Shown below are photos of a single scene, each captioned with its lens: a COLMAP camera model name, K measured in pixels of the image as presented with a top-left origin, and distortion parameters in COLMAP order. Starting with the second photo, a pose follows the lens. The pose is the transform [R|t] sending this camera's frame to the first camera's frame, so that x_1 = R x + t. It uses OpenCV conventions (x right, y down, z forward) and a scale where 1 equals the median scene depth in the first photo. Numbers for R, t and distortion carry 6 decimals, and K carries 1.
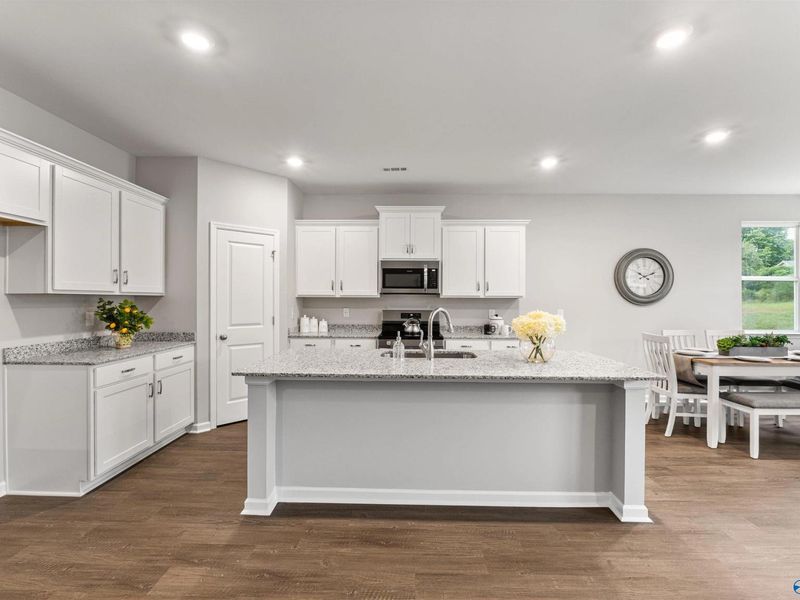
lens RADIAL K [[381.6, 0, 402.6], [0, 381.6, 294.6], [0, 0, 1]] dist [-0.006813, -0.000910]
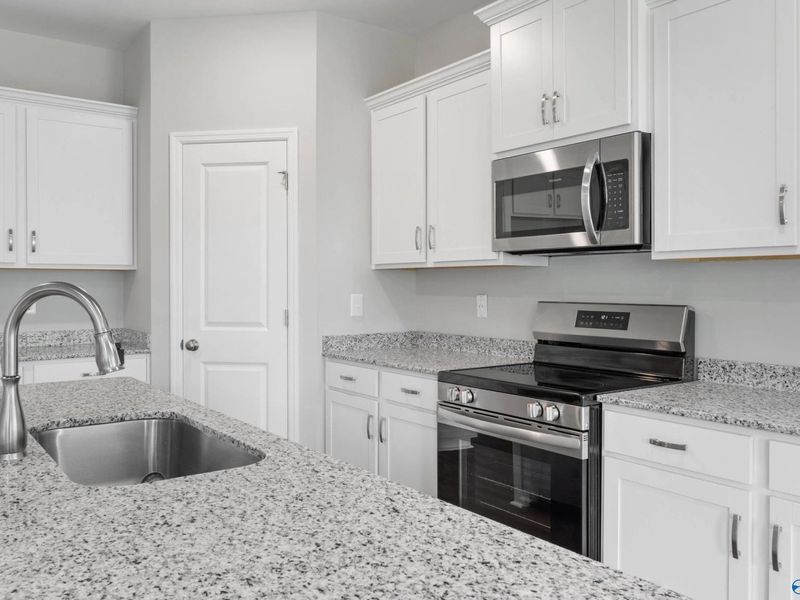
lens RADIAL K [[699.2, 0, 404.8], [0, 699.2, 284.1], [0, 0, 1]] dist [0.004860, 0.004752]
pose [[0.605970, -0.005820, -0.795466, 0.508161], [0.014029, 0.999896, 0.003371, 0.027682], [0.795364, -0.013202, 0.605988, 0.666041]]
